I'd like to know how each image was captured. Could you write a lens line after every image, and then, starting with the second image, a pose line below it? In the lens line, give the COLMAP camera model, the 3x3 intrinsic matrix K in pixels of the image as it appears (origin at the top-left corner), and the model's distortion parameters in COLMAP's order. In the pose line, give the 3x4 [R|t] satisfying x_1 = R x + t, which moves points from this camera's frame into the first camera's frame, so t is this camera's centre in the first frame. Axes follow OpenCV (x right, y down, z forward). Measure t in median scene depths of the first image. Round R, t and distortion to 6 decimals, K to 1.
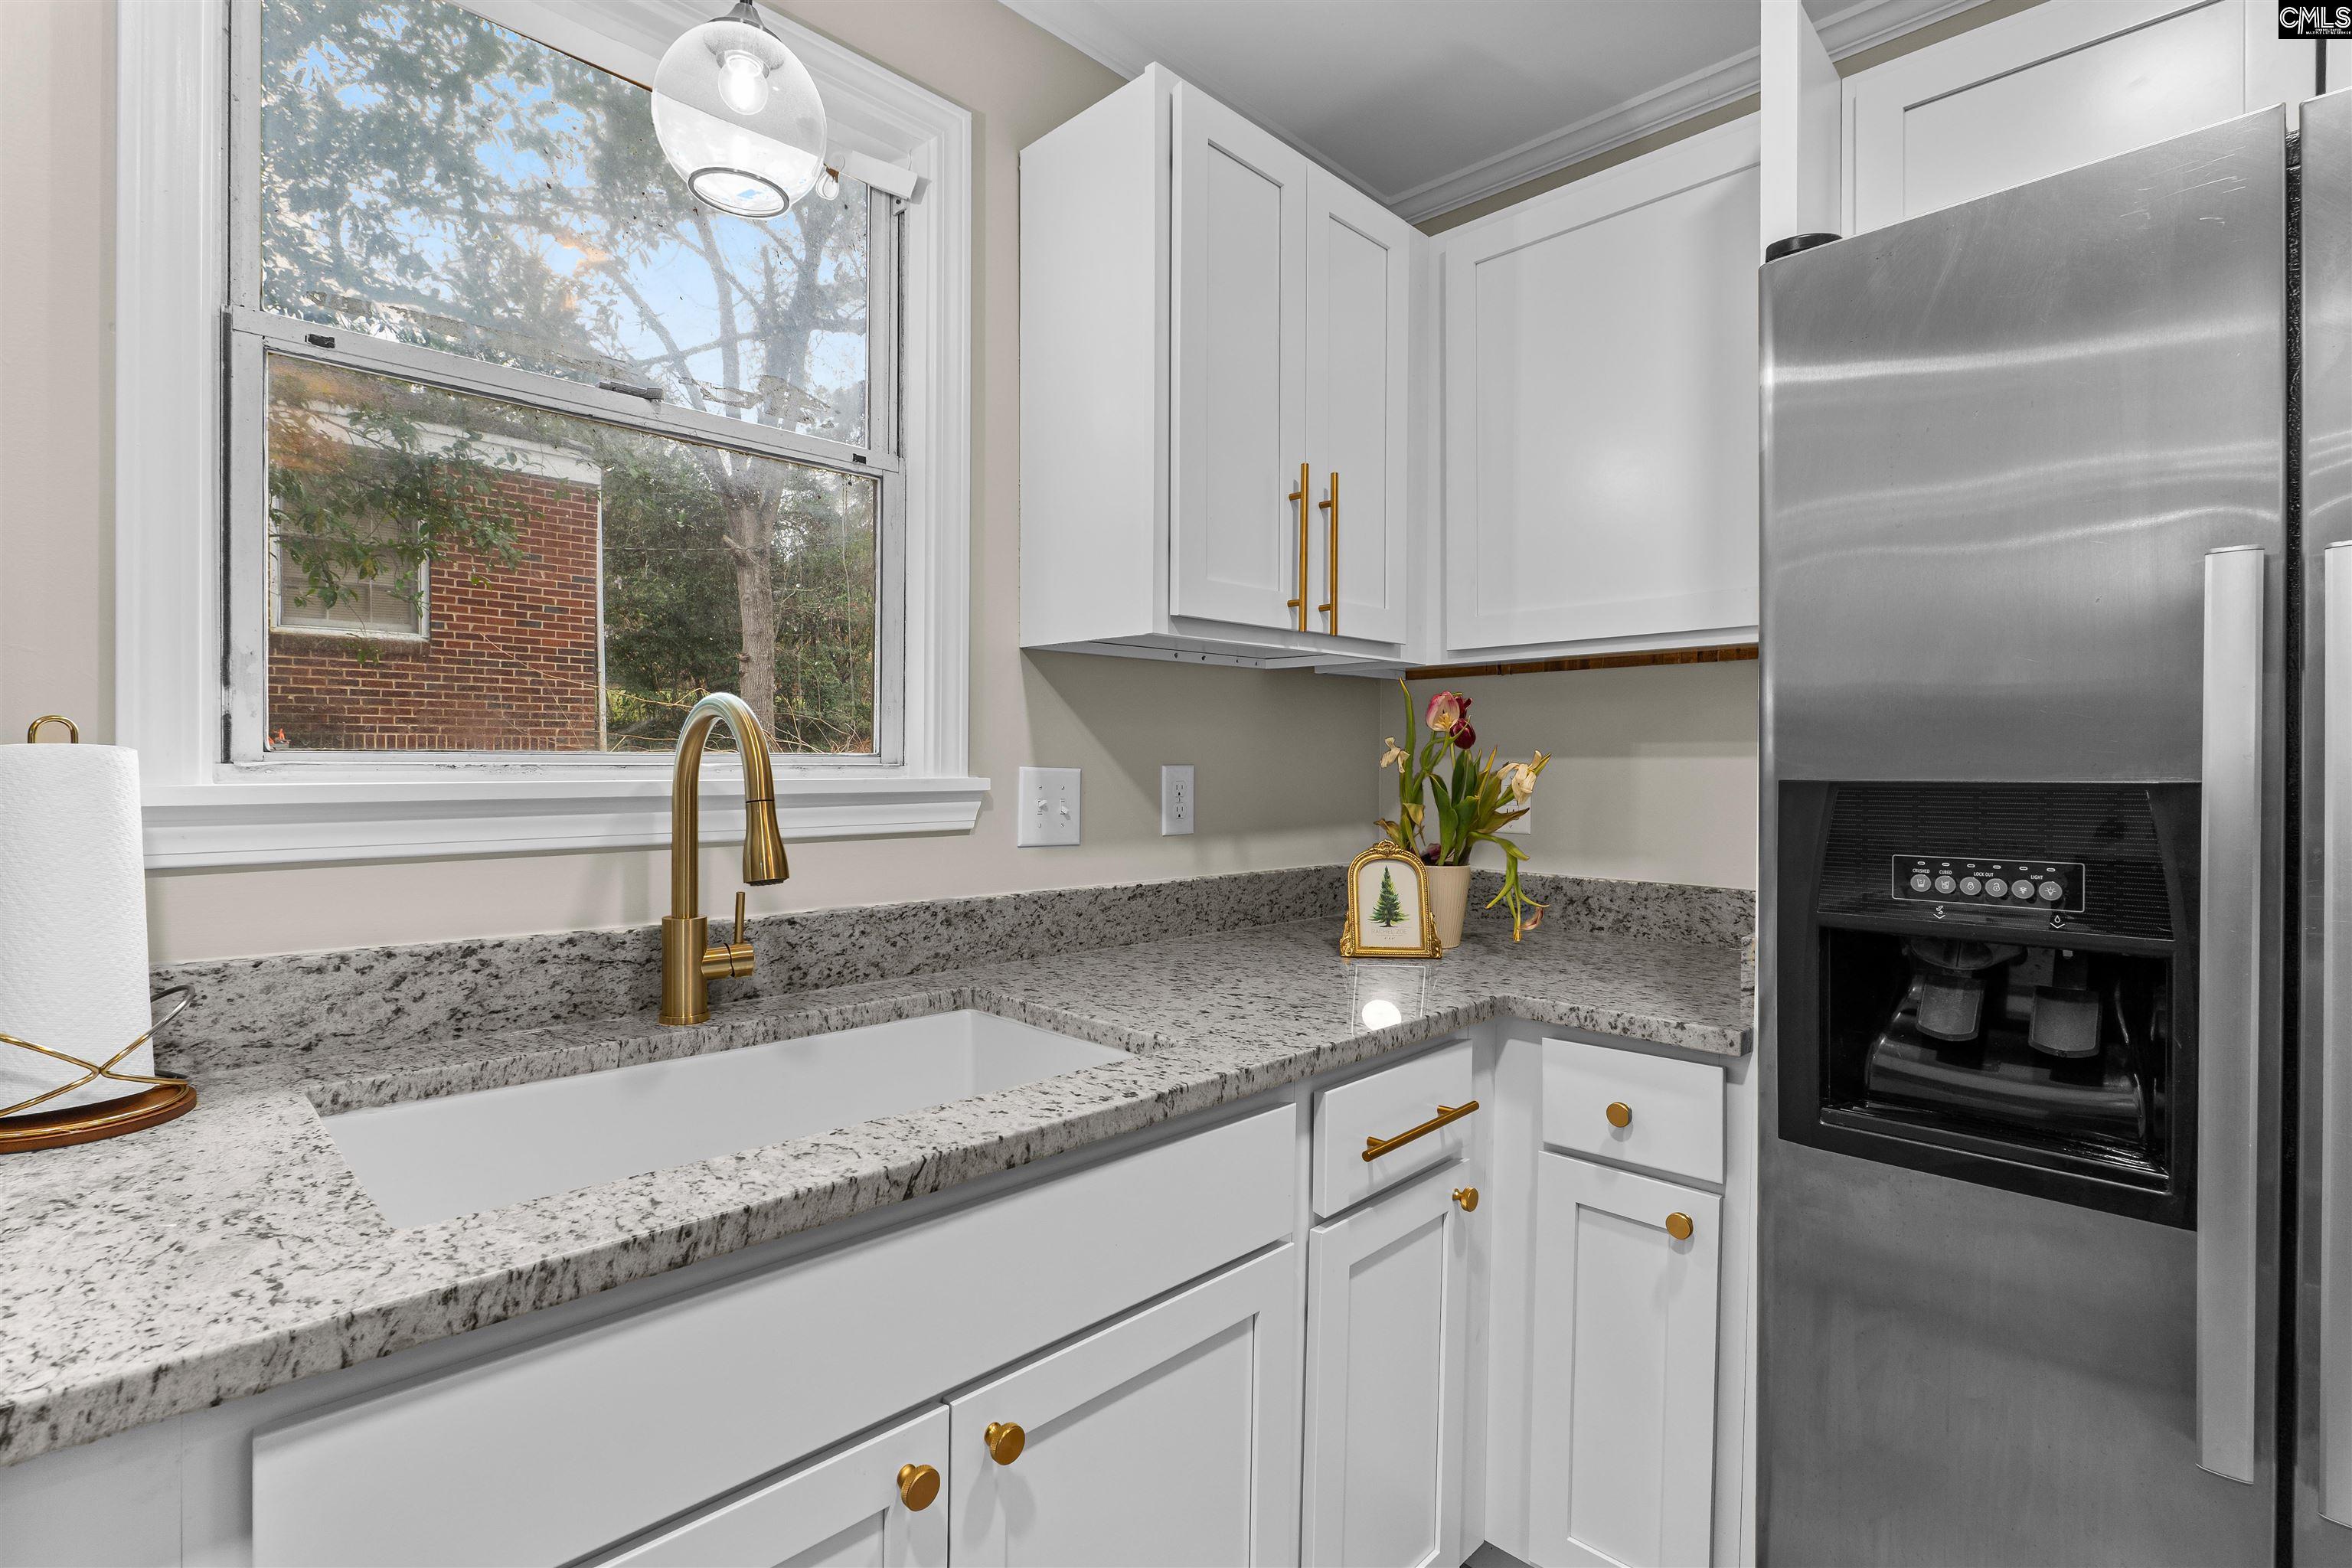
lens RADIAL K [[1084.8, 0, 1185.0], [0, 1084.8, 777.7], [0, 0, 1]] dist [-0.011798, 0.000688]
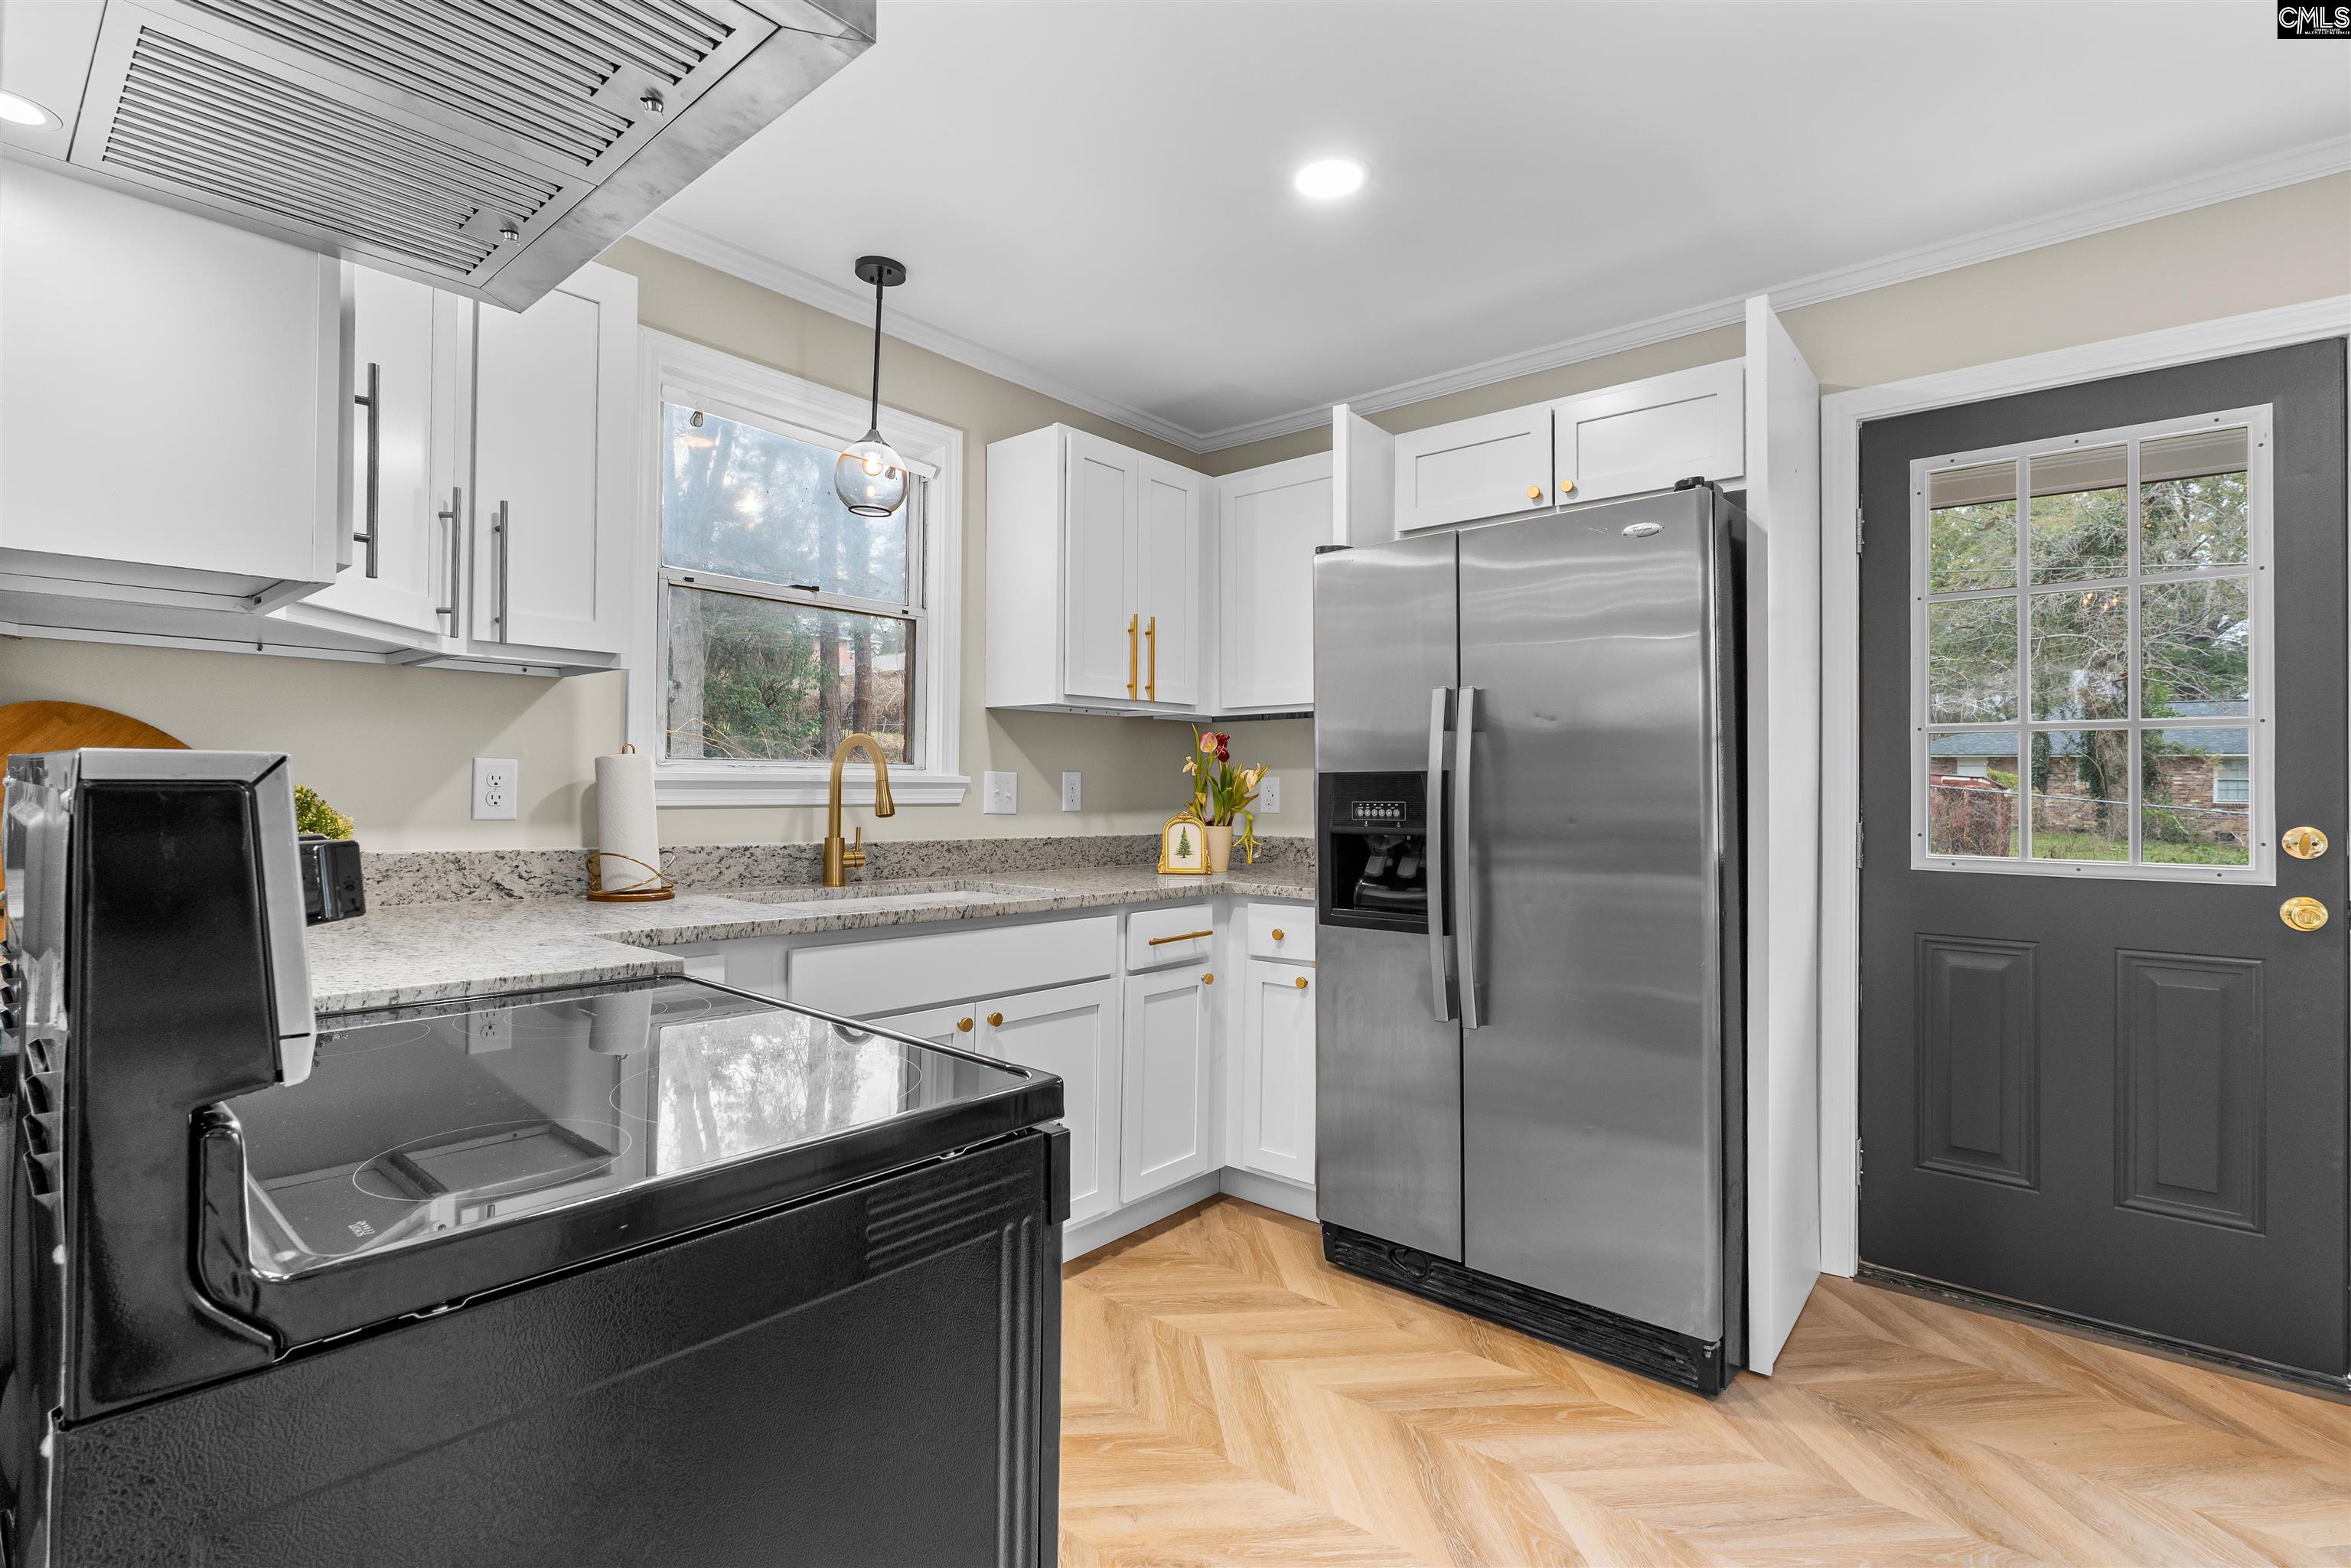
lens RADIAL K [[1084.3, 0, 1169.2], [0, 1084.3, 779.9], [0, 0, 1]] dist [-0.011798, 0.000688]
pose [[0.998017, 0.001836, 0.062913, 0.052416], [-0.000514, 0.999779, -0.021016, 0.049212], [-0.062938, 0.020942, 0.997798, -0.982513]]
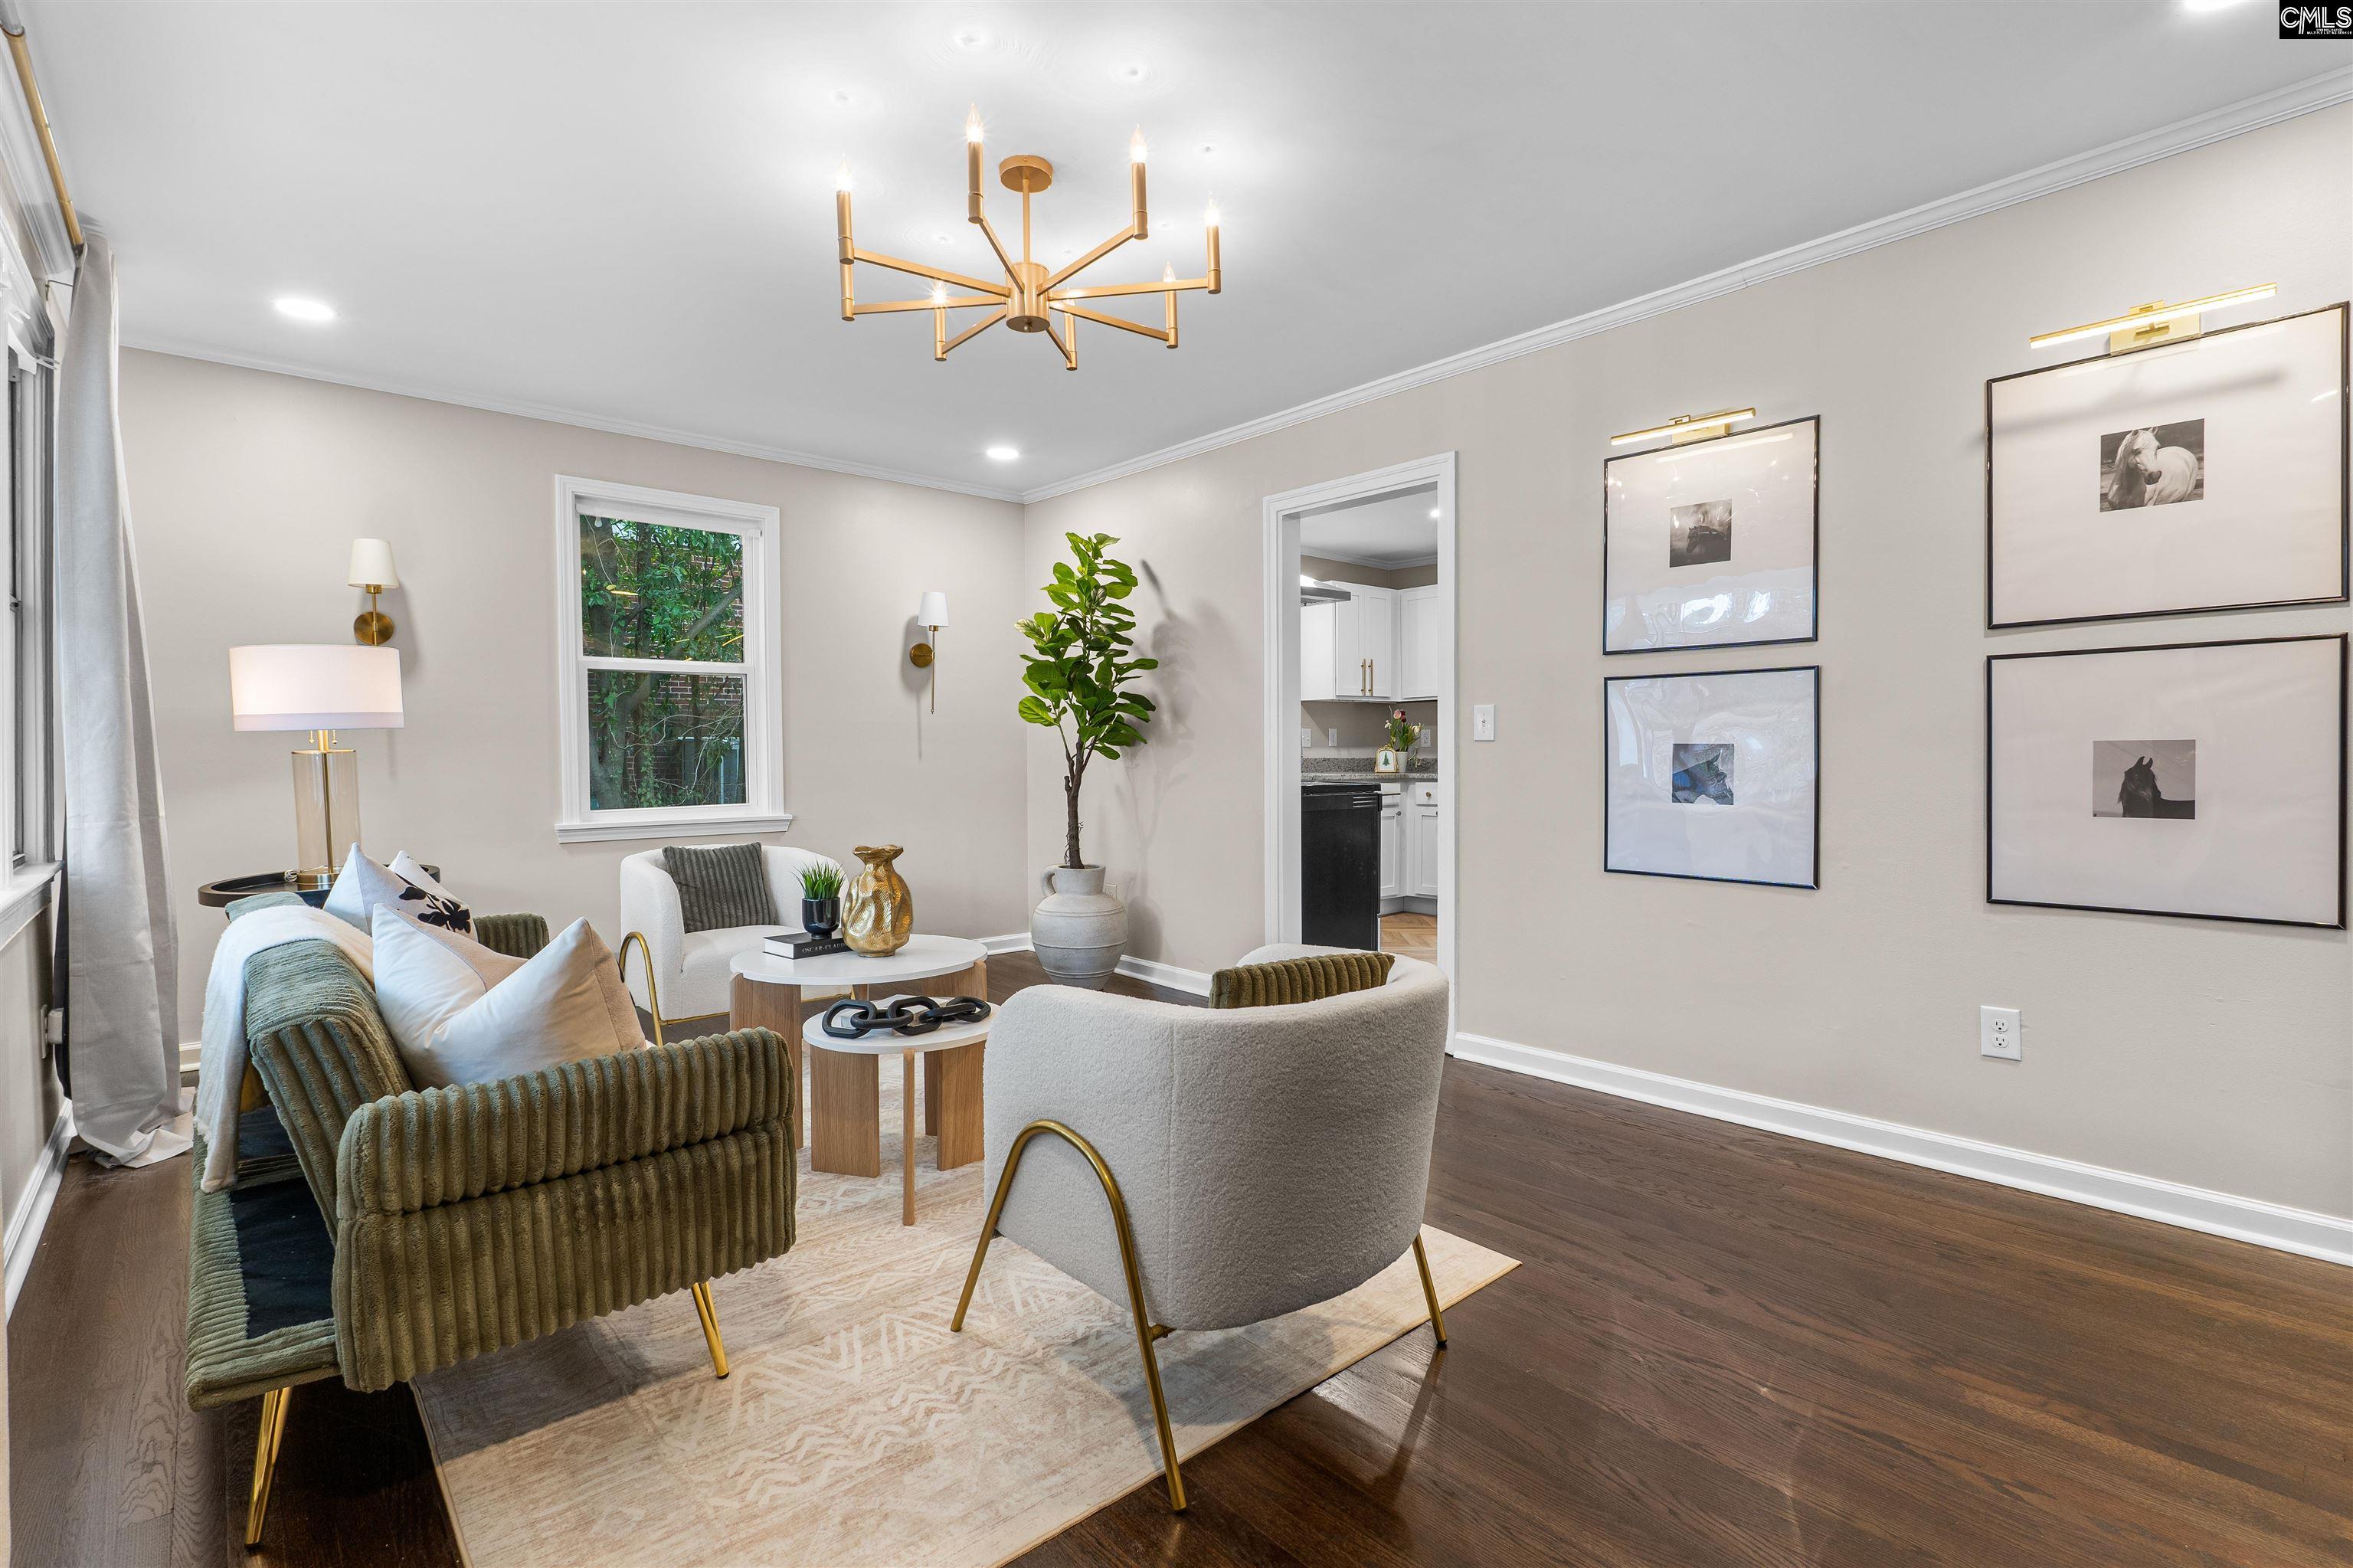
lens RADIAL K [[1085.3, 0, 1175.9], [0, 1085.3, 792.7], [0, 0, 1]] dist [-0.011798, 0.000688]
pose [[0.996903, -0.011770, -0.077757, -0.337932], [0.013599, 0.999642, 0.023030, 0.153320], [0.077458, -0.024016, 0.996706, -3.691365]]
